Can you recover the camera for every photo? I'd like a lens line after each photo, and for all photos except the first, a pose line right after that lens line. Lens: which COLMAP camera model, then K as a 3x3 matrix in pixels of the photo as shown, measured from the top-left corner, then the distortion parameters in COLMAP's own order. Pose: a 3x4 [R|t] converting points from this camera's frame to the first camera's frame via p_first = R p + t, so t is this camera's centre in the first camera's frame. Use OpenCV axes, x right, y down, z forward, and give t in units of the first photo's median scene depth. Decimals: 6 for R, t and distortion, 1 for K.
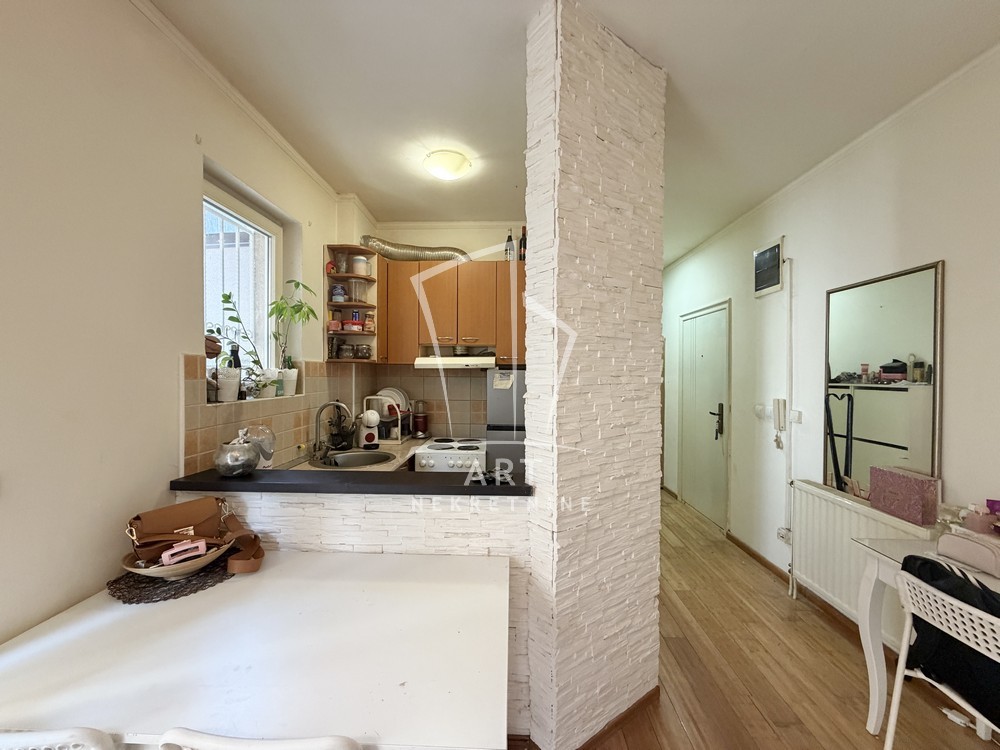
lens RADIAL K [[398.8, 0, 496.0], [0, 398.8, 376.3], [0, 0, 1]] dist [0.001359, 0.000351]
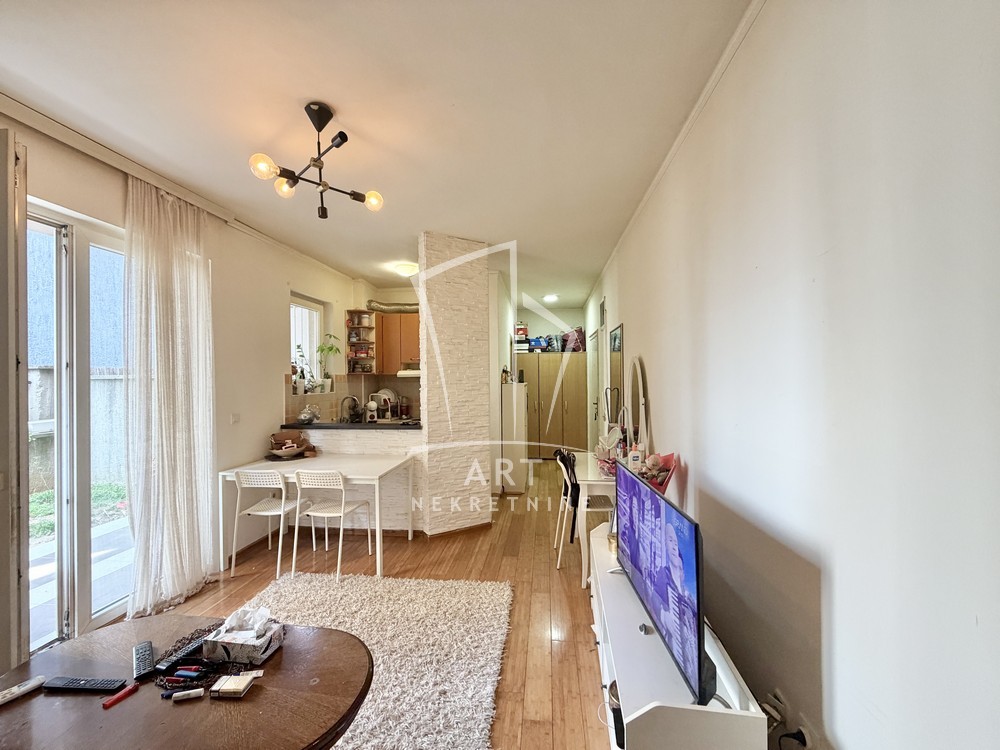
lens RADIAL K [[398.8, 0, 496.0], [0, 398.8, 376.3], [0, 0, 1]] dist [0.001359, 0.000351]
pose [[0.996087, -0.015687, -0.086978, 0.478241], [0.014632, 0.999812, -0.012753, 0.005718], [0.087162, 0.011431, 0.996129, -0.878811]]
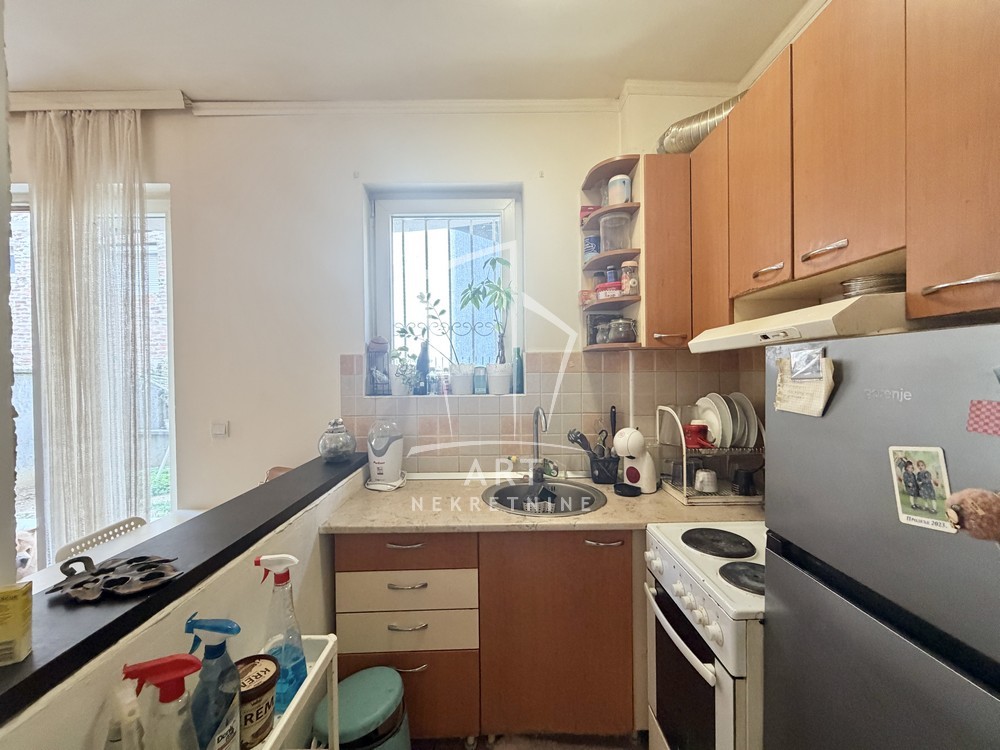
lens RADIAL K [[398.8, 0, 496.0], [0, 398.8, 376.3], [0, 0, 1]] dist [0.001359, 0.000351]
pose [[0.045305, 0.003531, -0.998967, 0.329131], [0.002779, 0.999989, 0.003661, 0.006206], [0.998969, -0.002942, 0.045295, 0.952141]]
